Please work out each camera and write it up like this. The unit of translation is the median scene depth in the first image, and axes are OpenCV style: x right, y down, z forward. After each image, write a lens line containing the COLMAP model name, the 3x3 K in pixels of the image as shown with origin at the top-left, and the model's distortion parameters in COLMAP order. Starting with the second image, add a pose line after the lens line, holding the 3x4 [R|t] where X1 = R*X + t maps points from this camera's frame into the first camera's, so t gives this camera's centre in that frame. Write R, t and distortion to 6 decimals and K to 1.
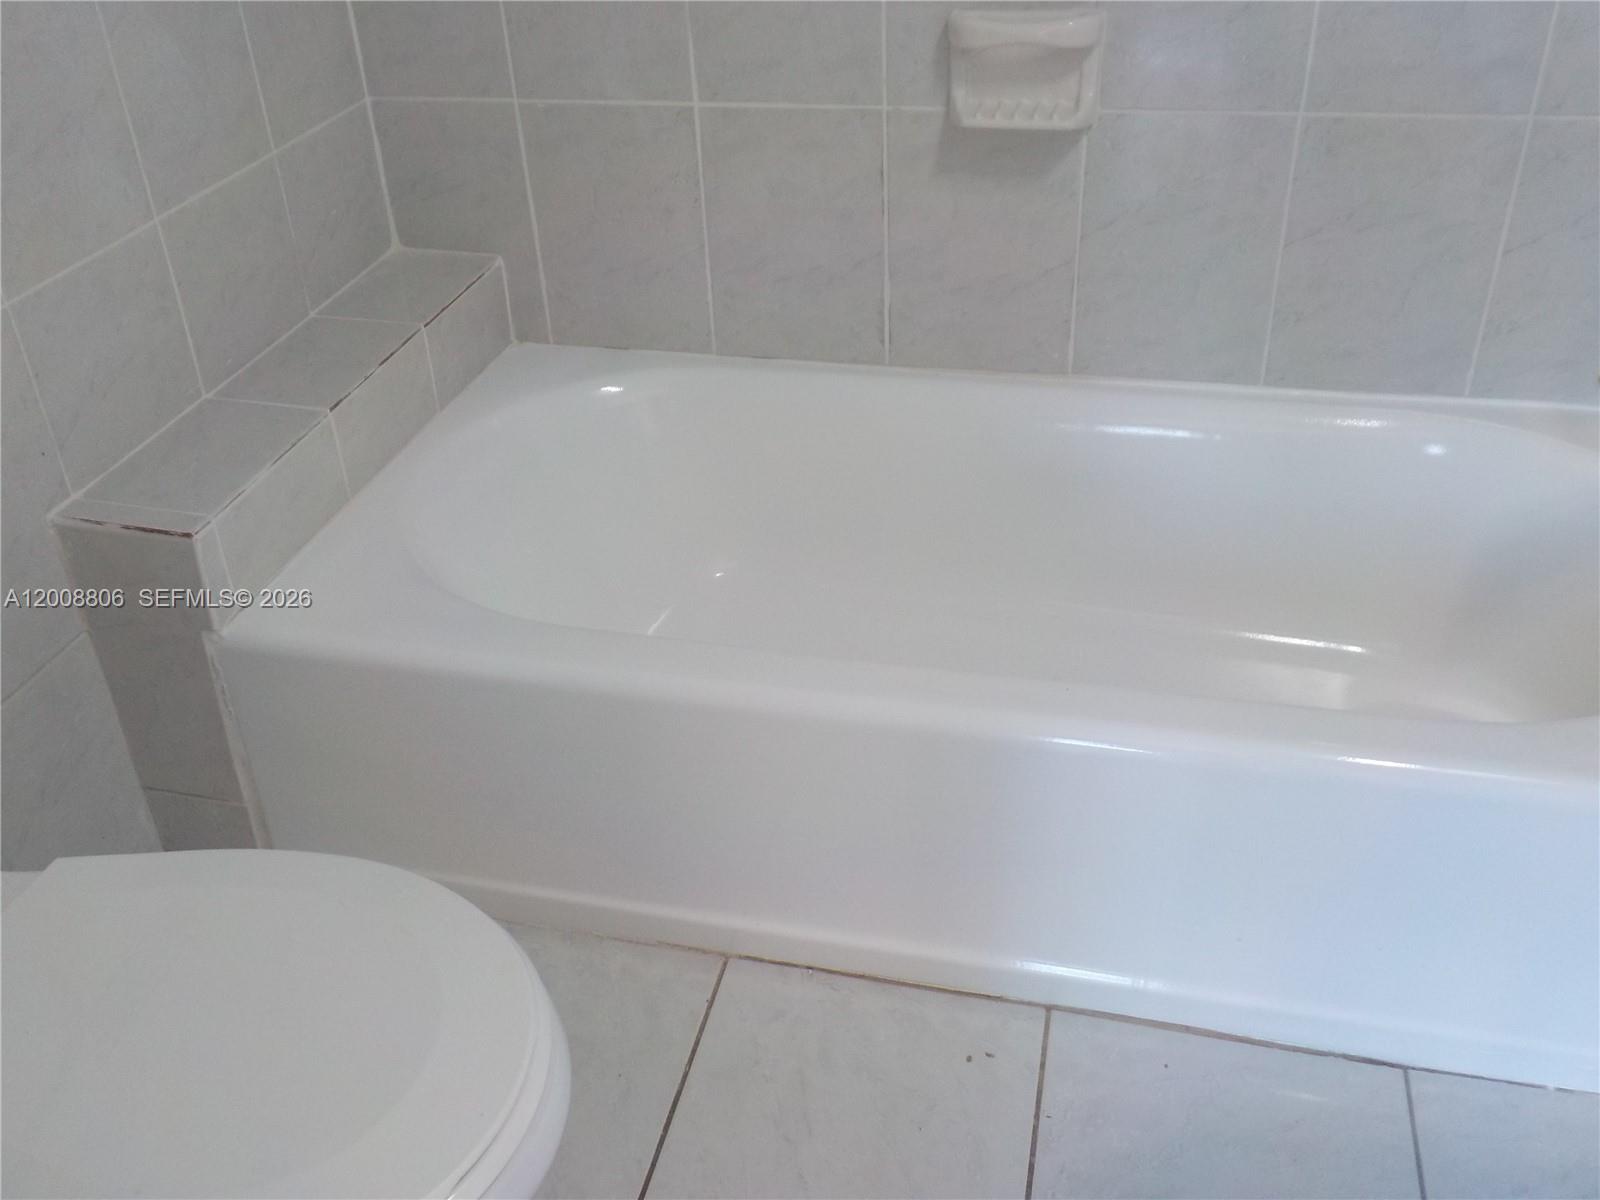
lens RADIAL K [[1498.6, 0, 803.5], [0, 1498.6, 605.9], [0, 0, 1]] dist [0.032857, 0.000000]
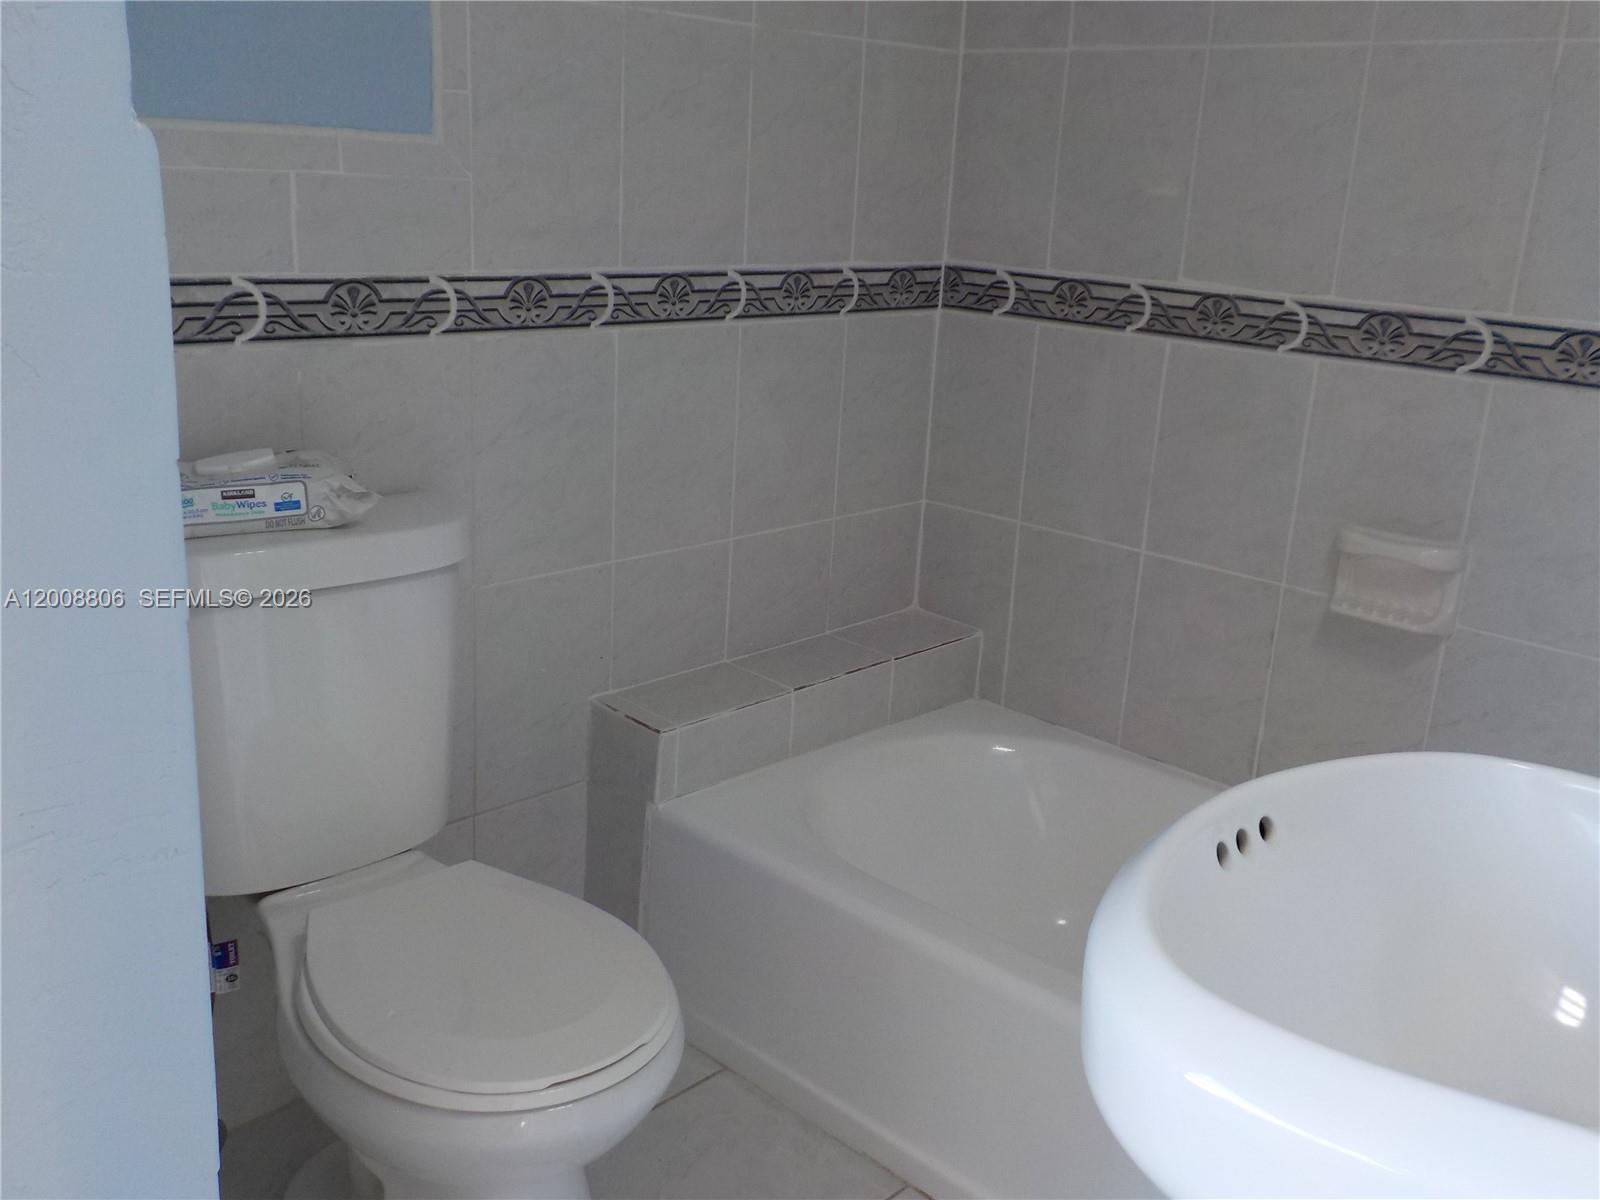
lens RADIAL K [[1498.6, 0, 802.3], [0, 1498.6, 612.5], [0, 0, 1]] dist [0.032857, 0.000000]
pose [[0.861239, 0.230256, -0.453044, 0.282122], [-0.347789, 0.917057, -0.195061, 0.066917], [0.370553, 0.325558, 0.869886, -0.210876]]
